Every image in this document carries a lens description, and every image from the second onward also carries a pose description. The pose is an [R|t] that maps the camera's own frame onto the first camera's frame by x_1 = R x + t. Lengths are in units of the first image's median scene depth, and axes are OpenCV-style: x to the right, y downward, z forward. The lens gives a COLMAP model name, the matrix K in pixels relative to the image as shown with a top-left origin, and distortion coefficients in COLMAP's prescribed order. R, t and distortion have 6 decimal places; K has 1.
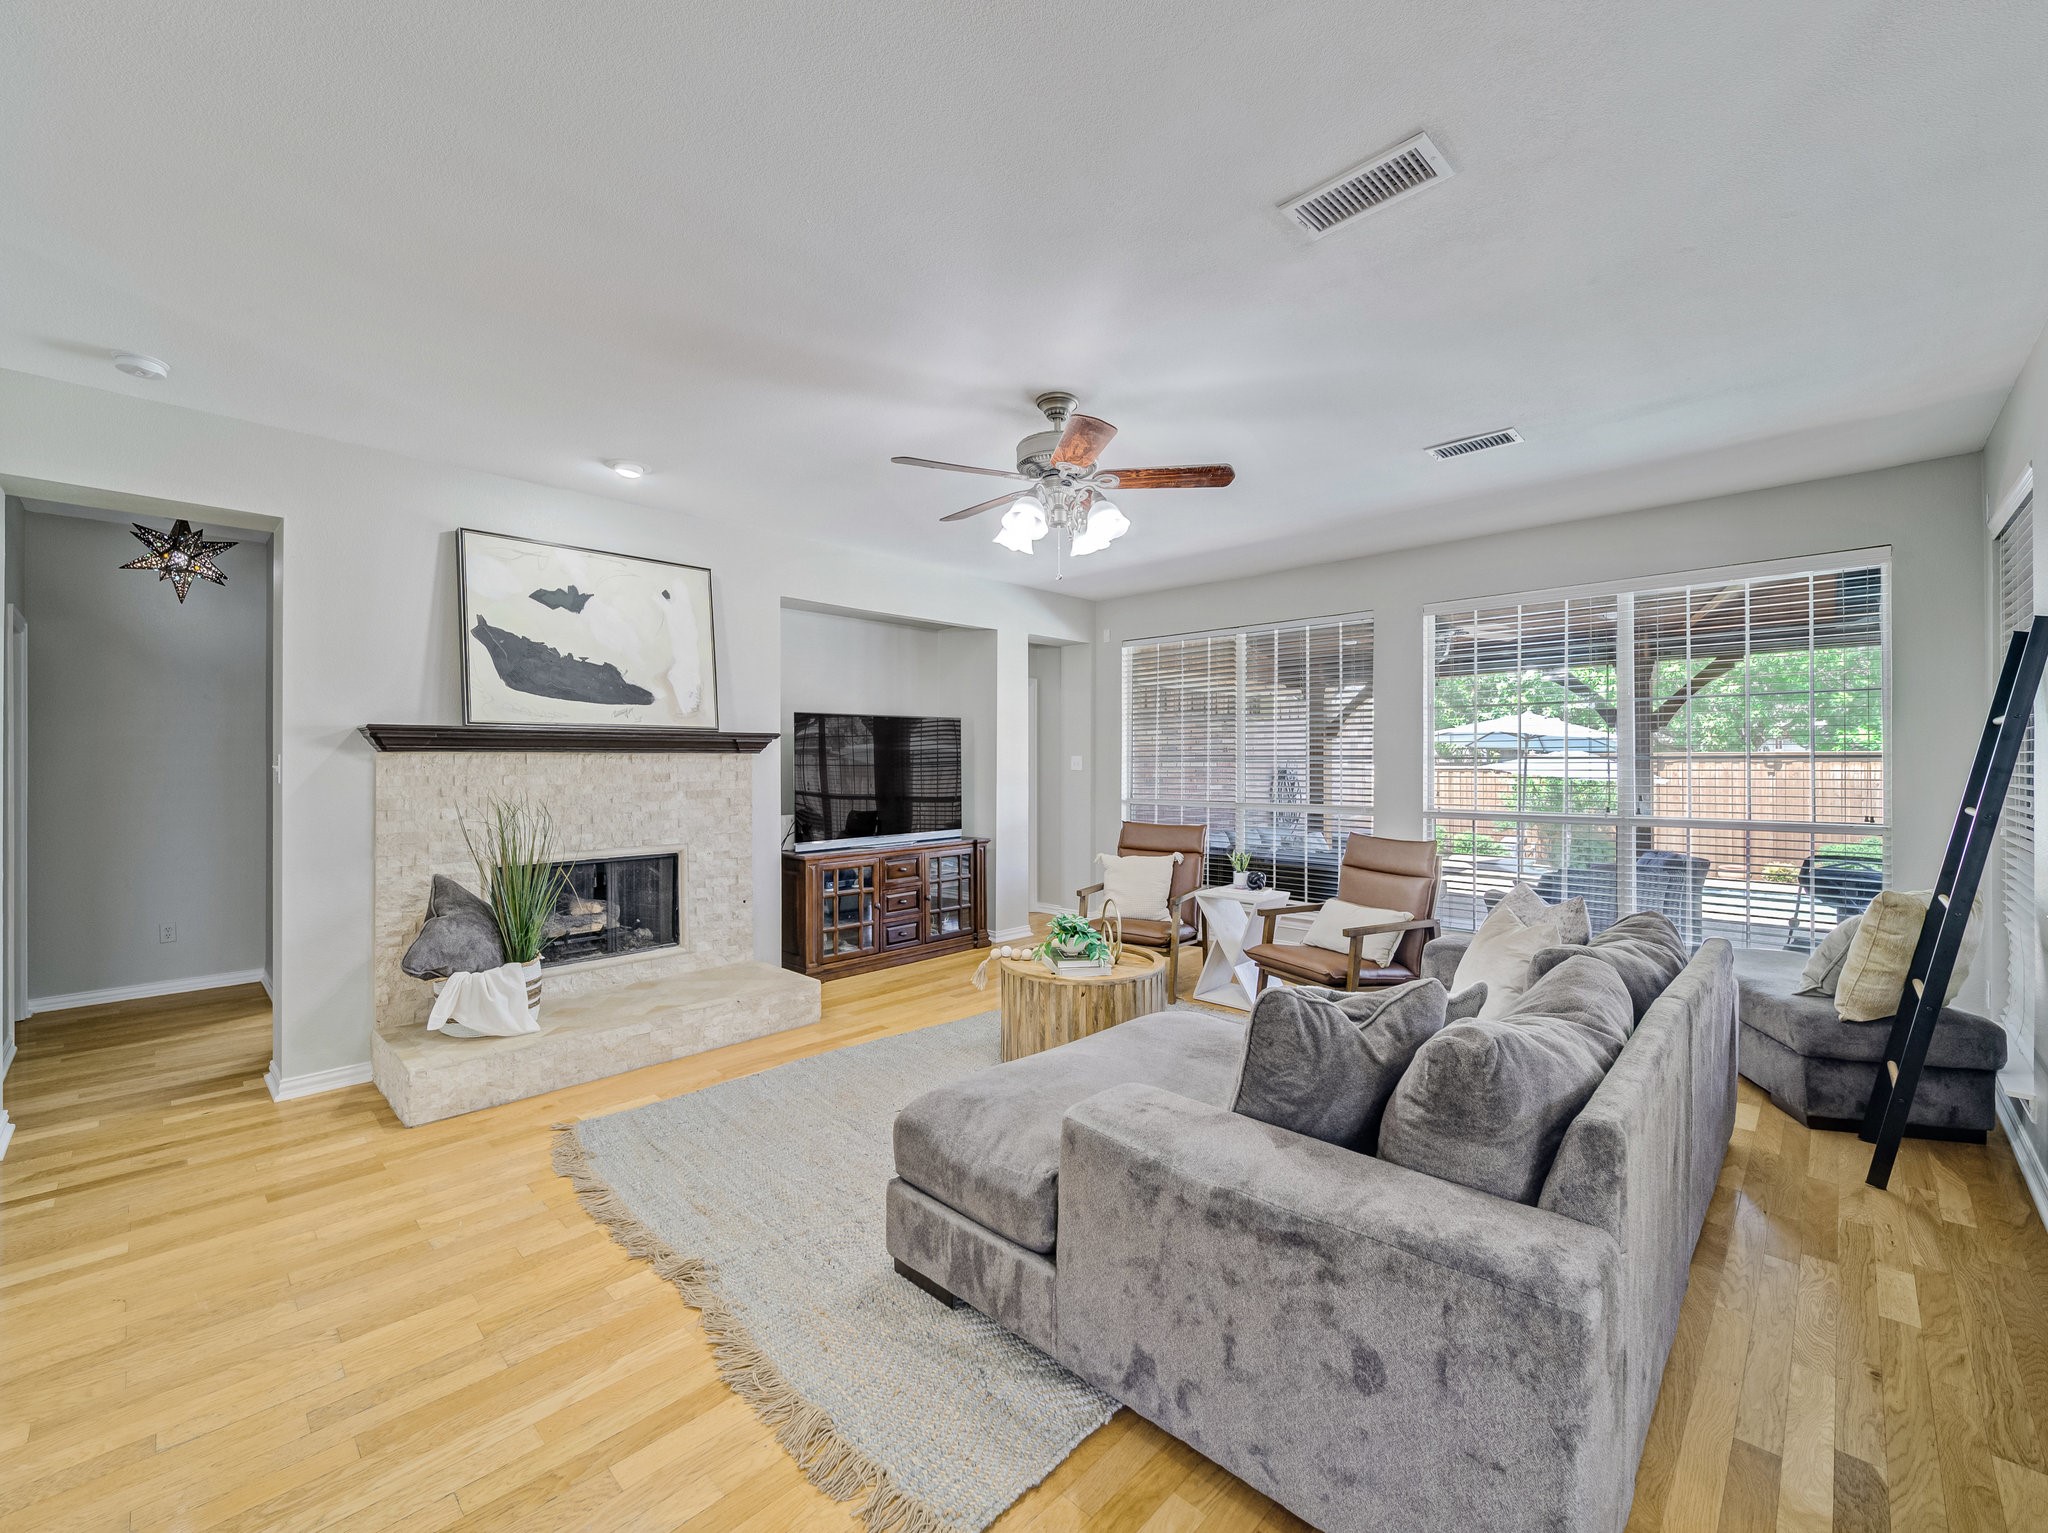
lens RADIAL K [[839.0, 0, 987.1], [0, 839.0, 753.2], [0, 0, 1]] dist [0.001329, 0.000155]
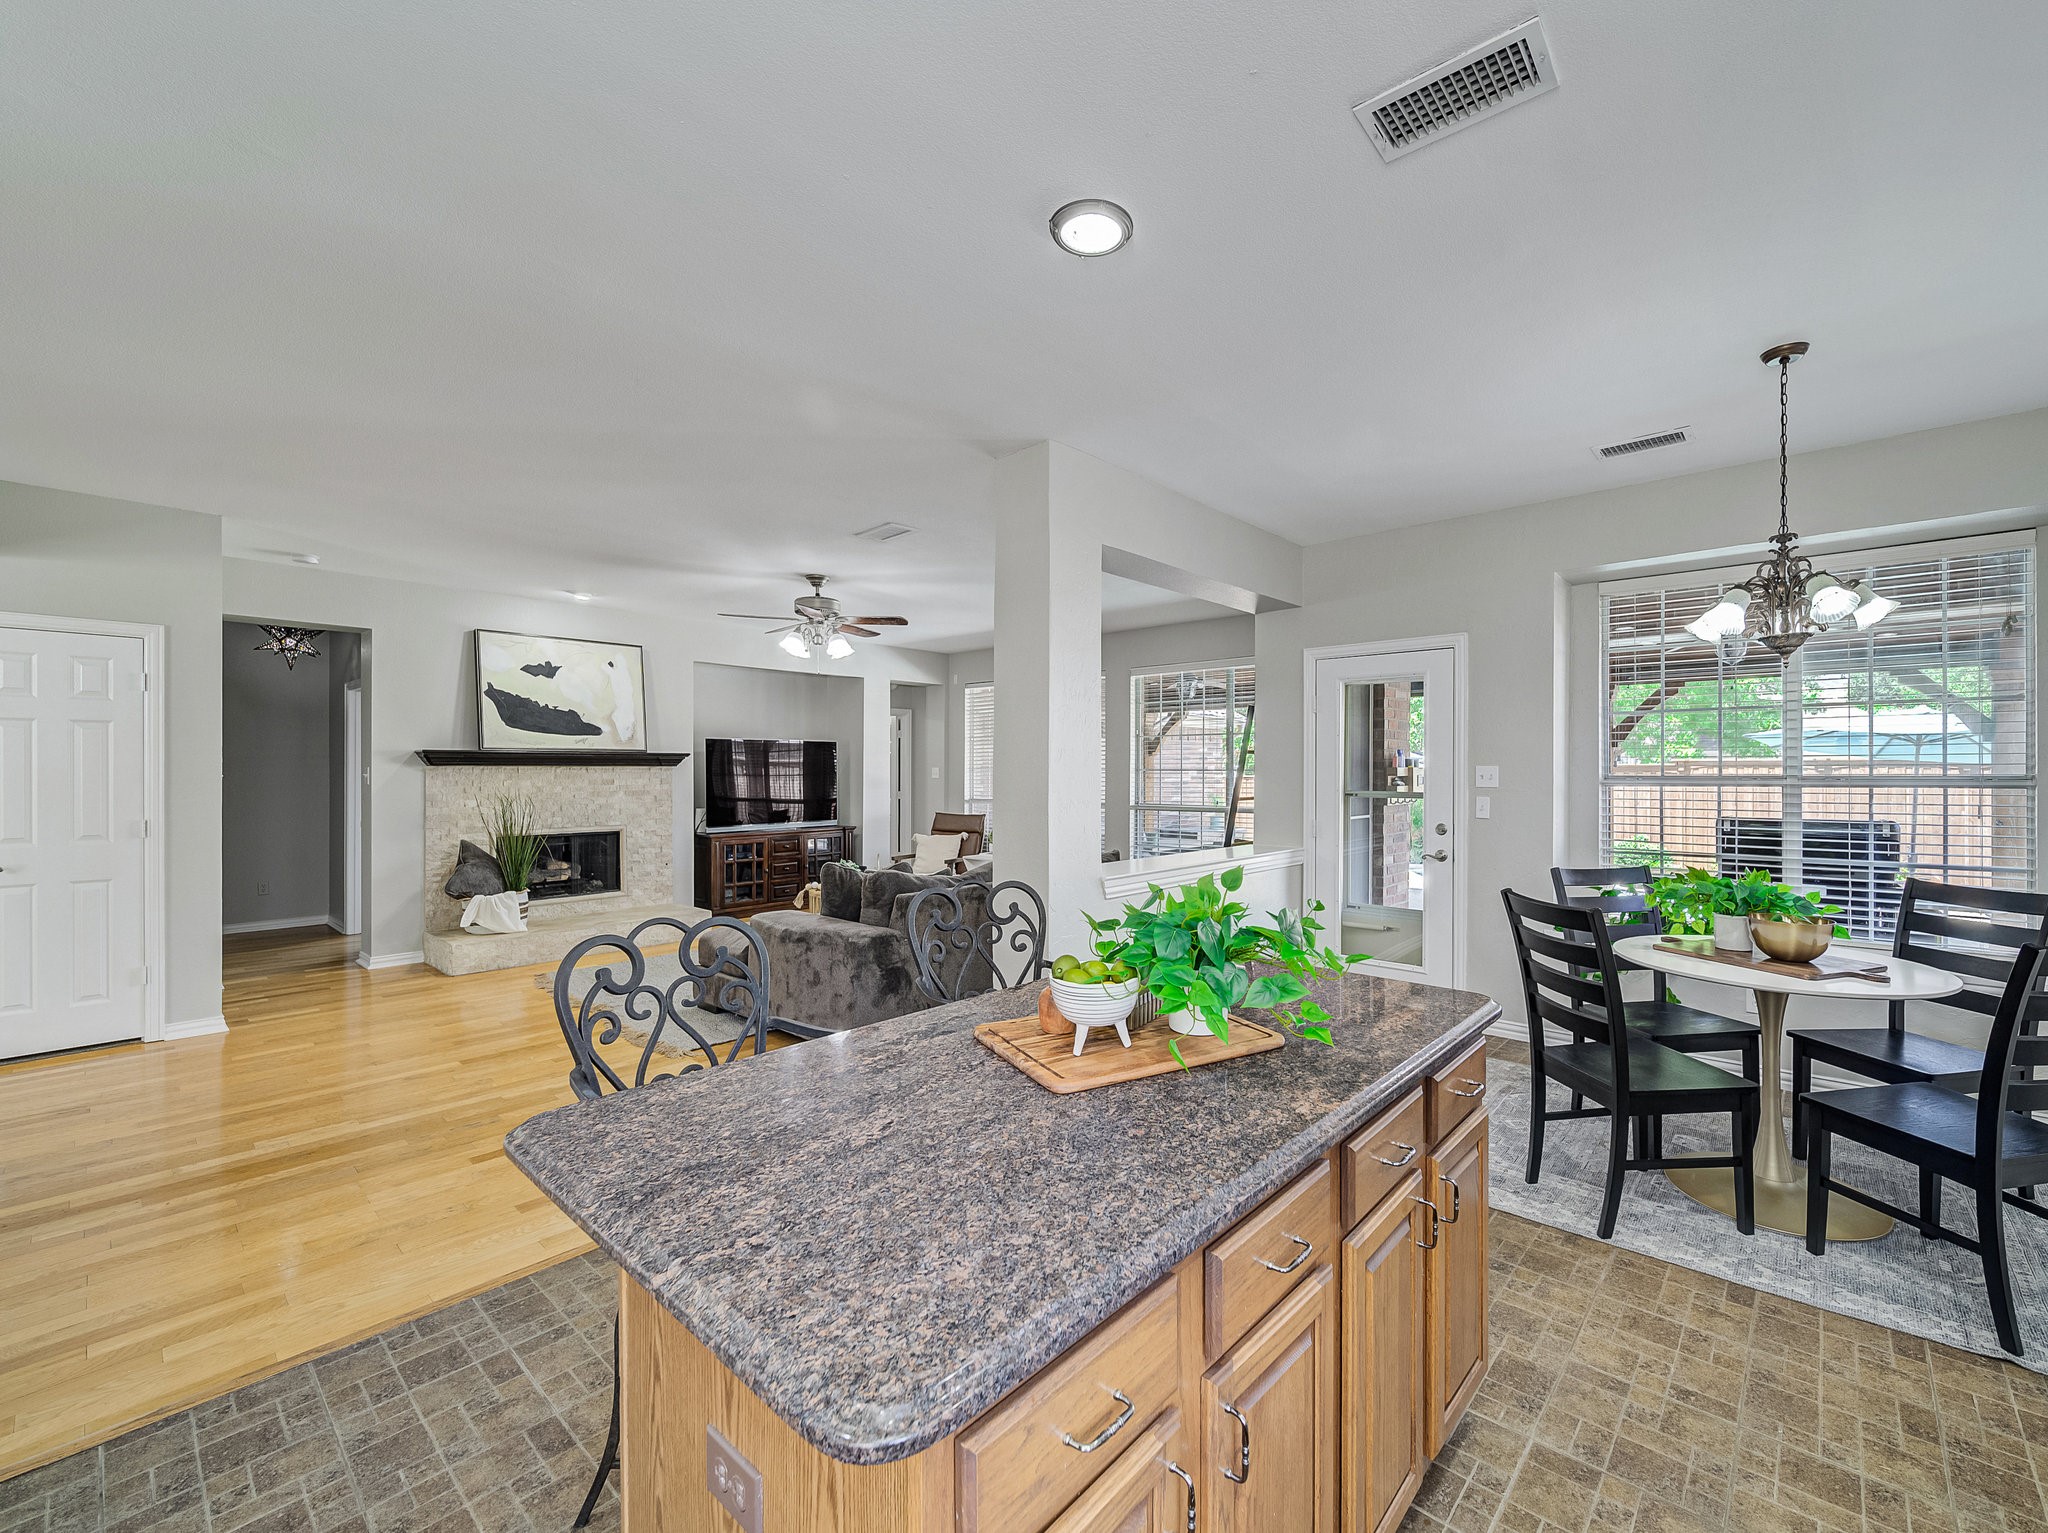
lens RADIAL K [[852.6, 0, 1053.4], [0, 852.6, 766.0], [0, 0, 1]] dist [-0.002739, -0.000211]
pose [[0.997854, 0.002288, 0.065433, 0.356012], [-0.002591, 0.999986, 0.004538, -0.010740], [-0.065422, -0.004698, 0.997847, -0.673833]]
